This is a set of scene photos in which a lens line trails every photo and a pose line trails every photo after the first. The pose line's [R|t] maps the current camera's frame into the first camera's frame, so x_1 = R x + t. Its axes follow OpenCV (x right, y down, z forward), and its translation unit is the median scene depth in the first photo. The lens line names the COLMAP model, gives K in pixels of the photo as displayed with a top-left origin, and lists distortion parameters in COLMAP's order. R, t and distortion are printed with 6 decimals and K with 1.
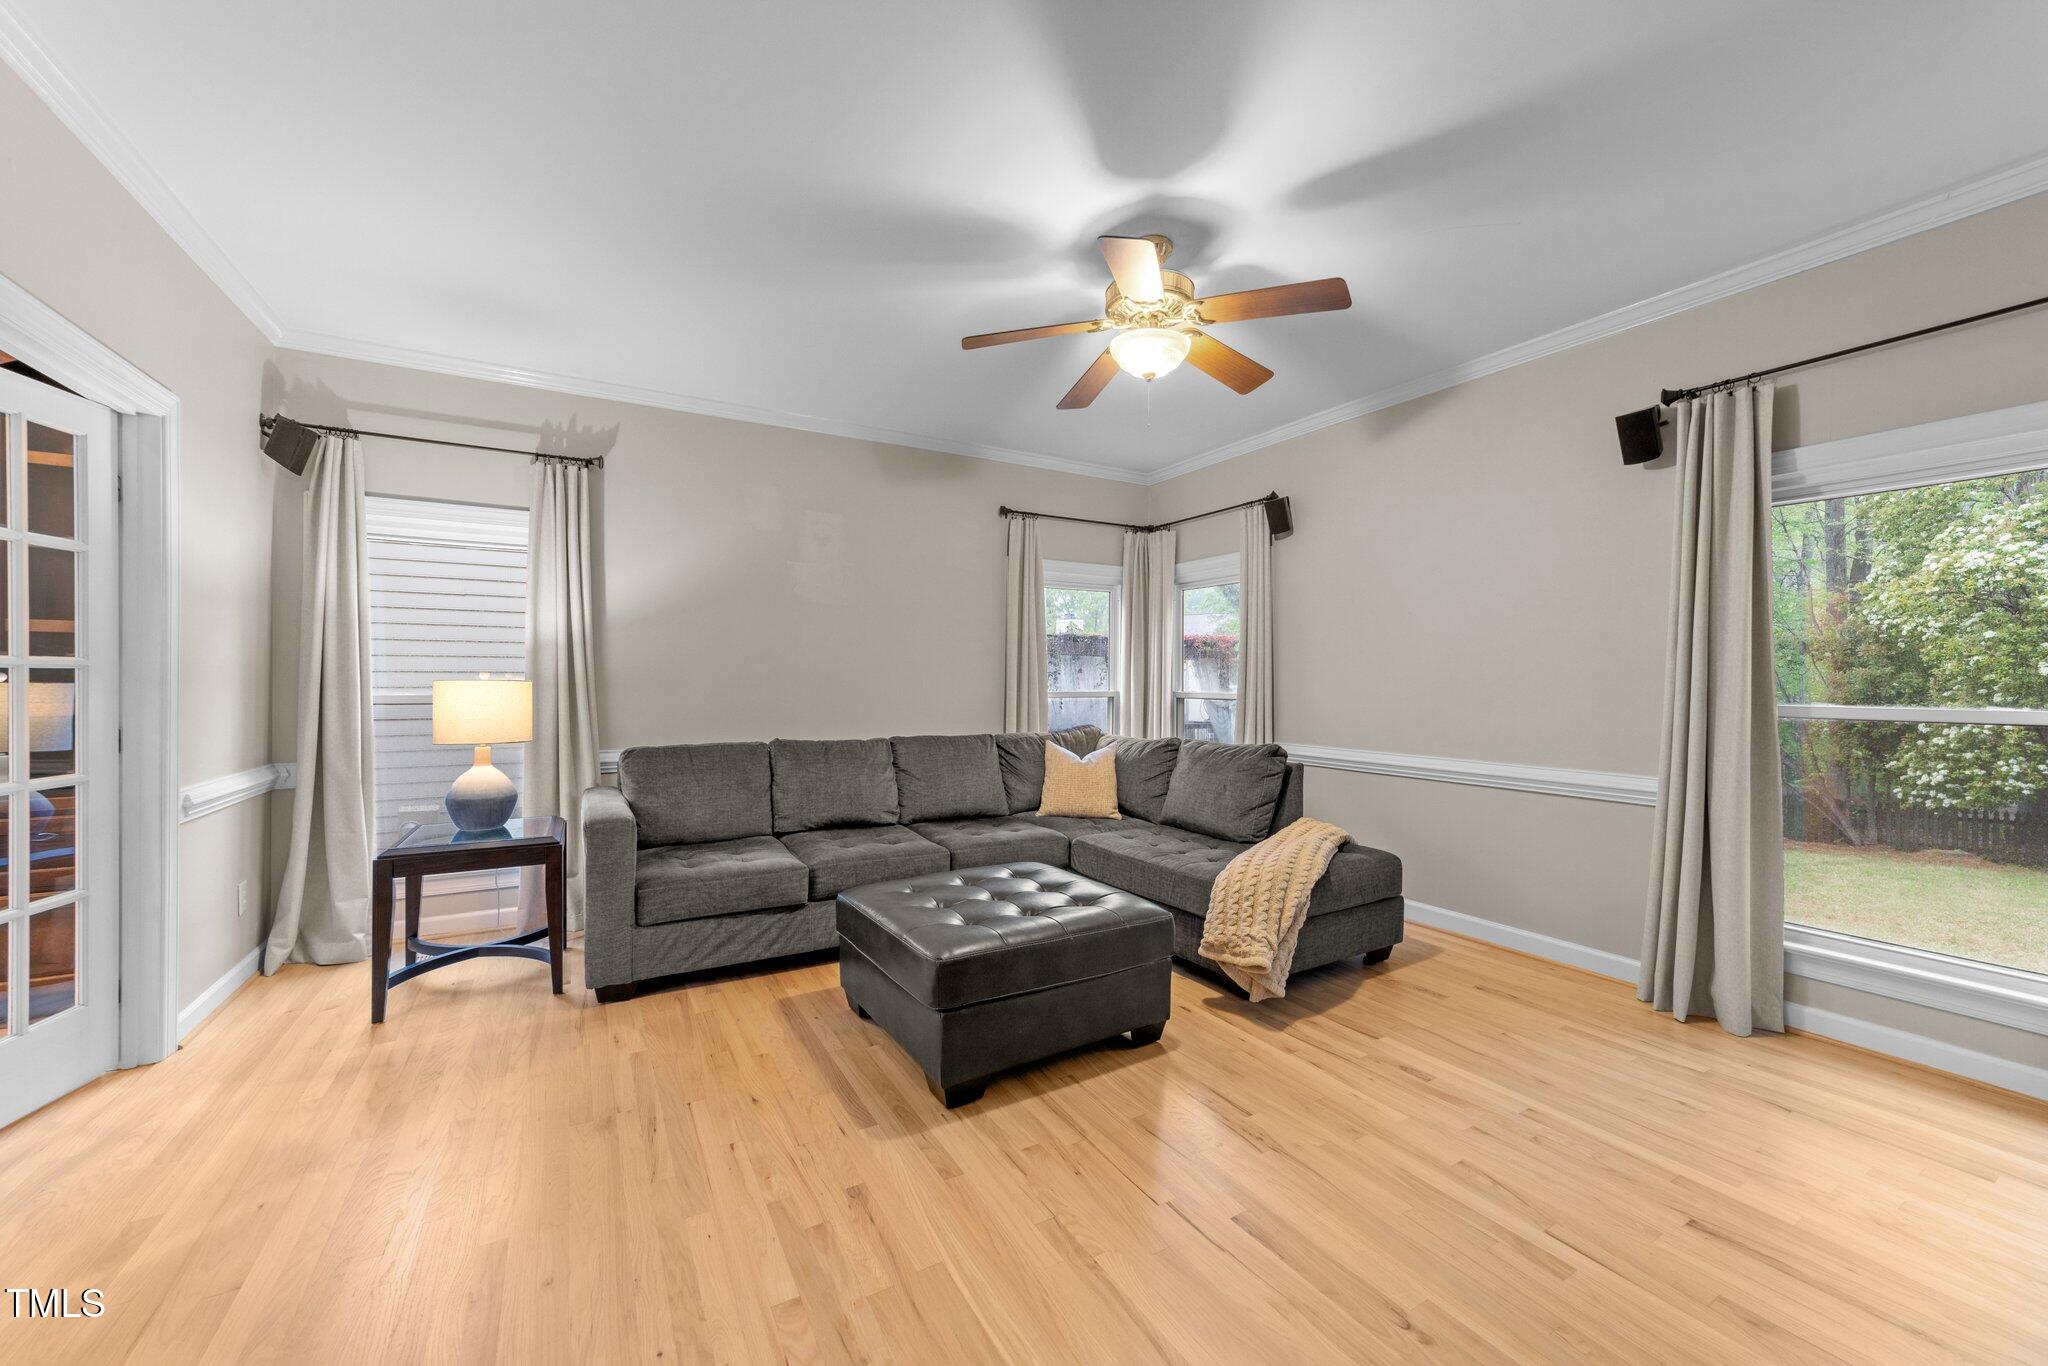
lens RADIAL K [[782.9, 0, 1023.8], [0, 782.9, 686.3], [0, 0, 1]] dist [-0.002495, 0.000999]
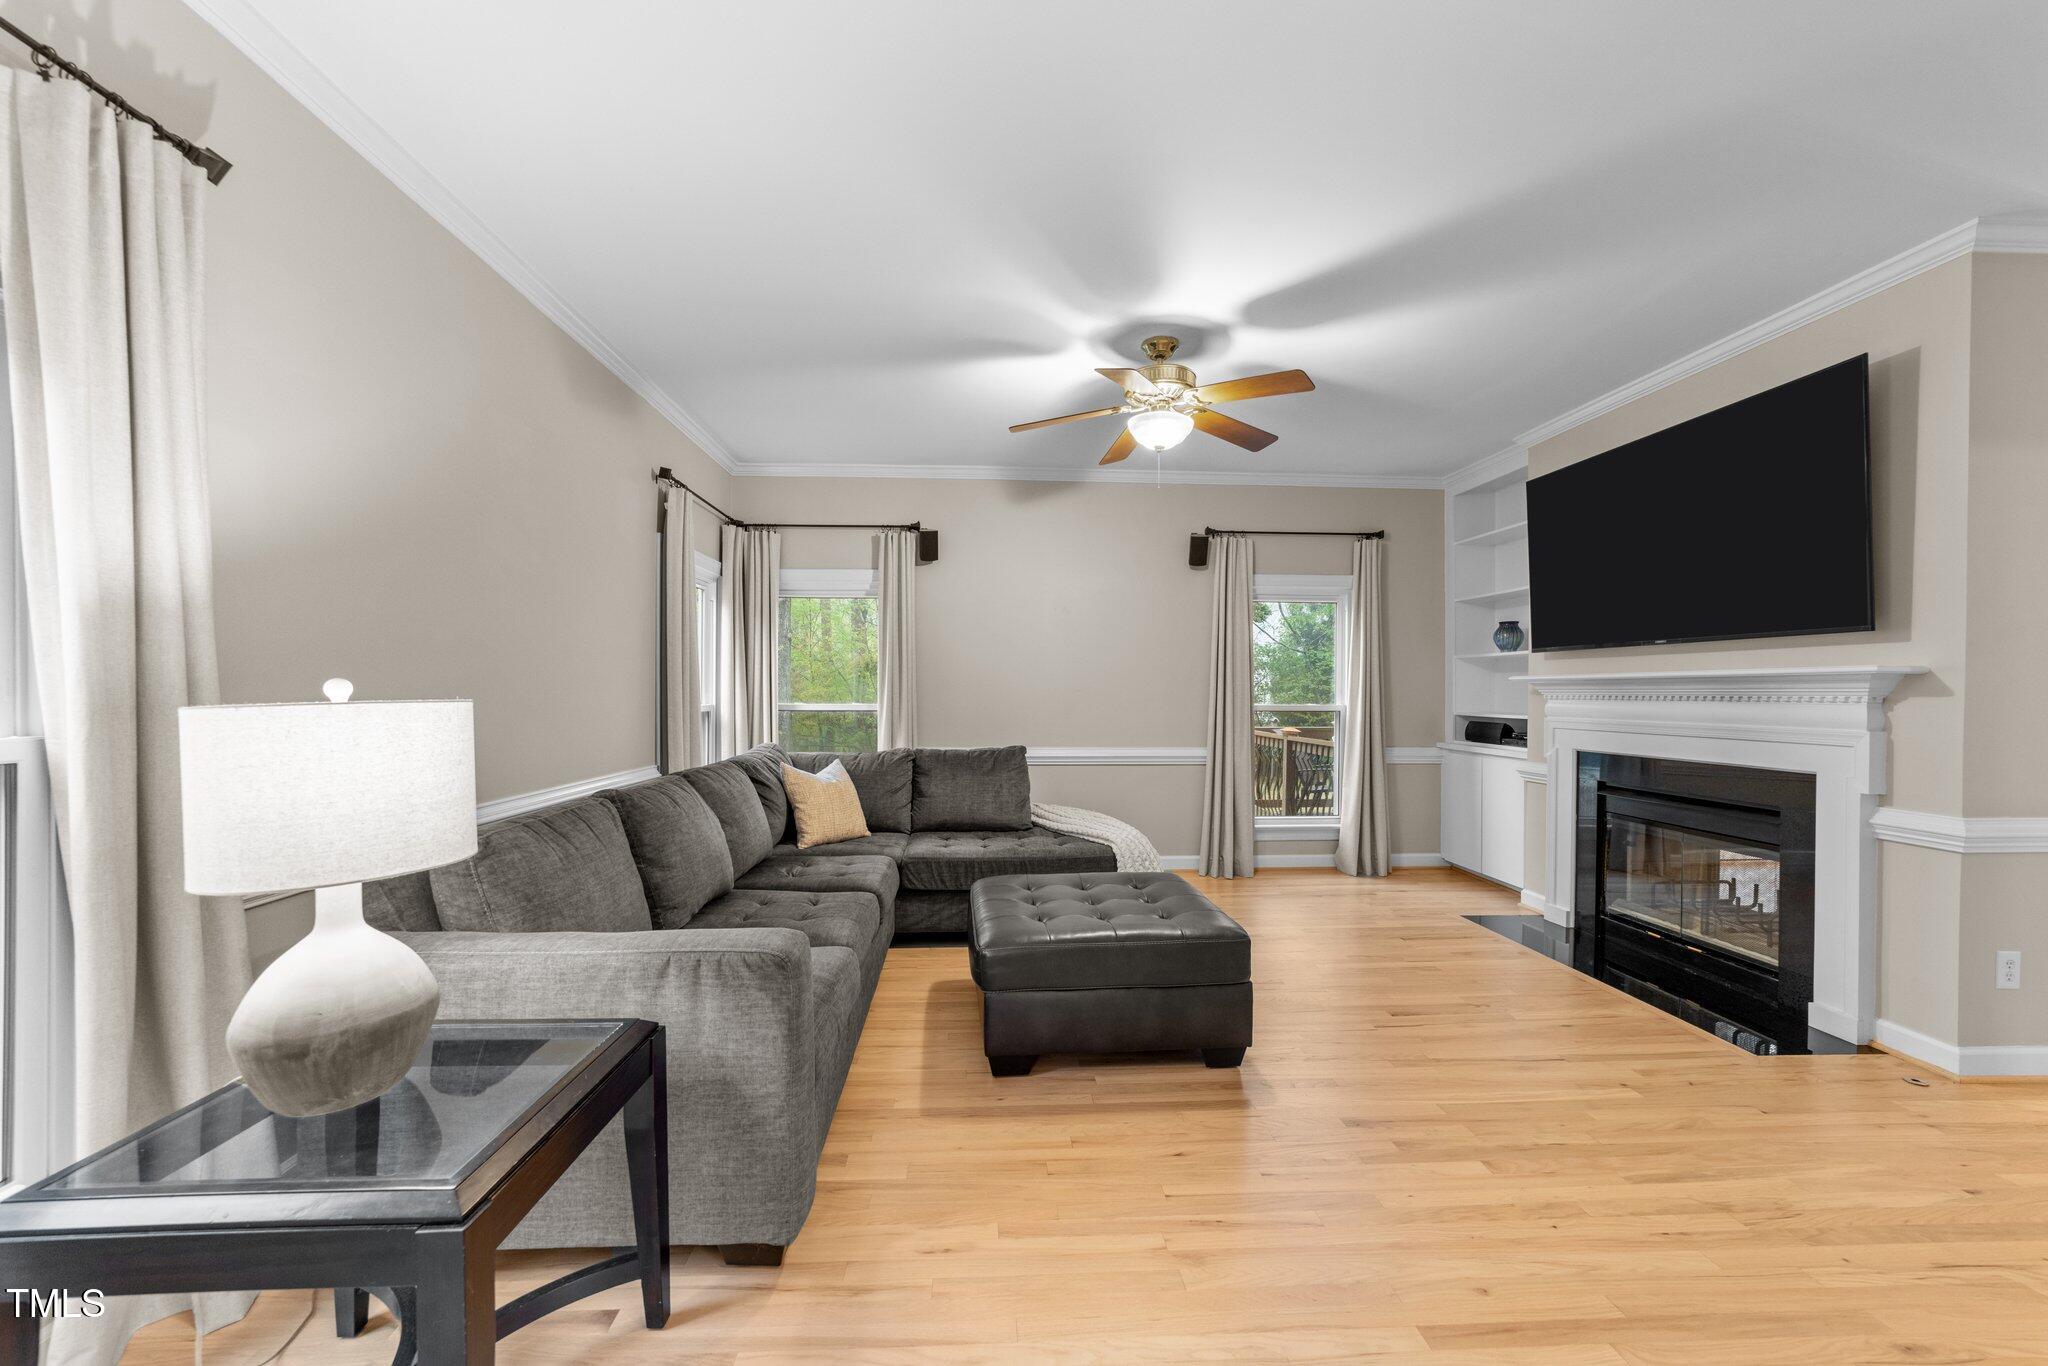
lens RADIAL K [[782.9, 0, 1027.1], [0, 782.9, 690.9], [0, 0, 1]] dist [-0.002495, 0.000999]
pose [[0.448494, 0.000696, 0.893786, -0.917308], [0.008628, 0.999950, -0.005107, -0.002804], [-0.893744, 0.010002, 0.448465, 0.556604]]
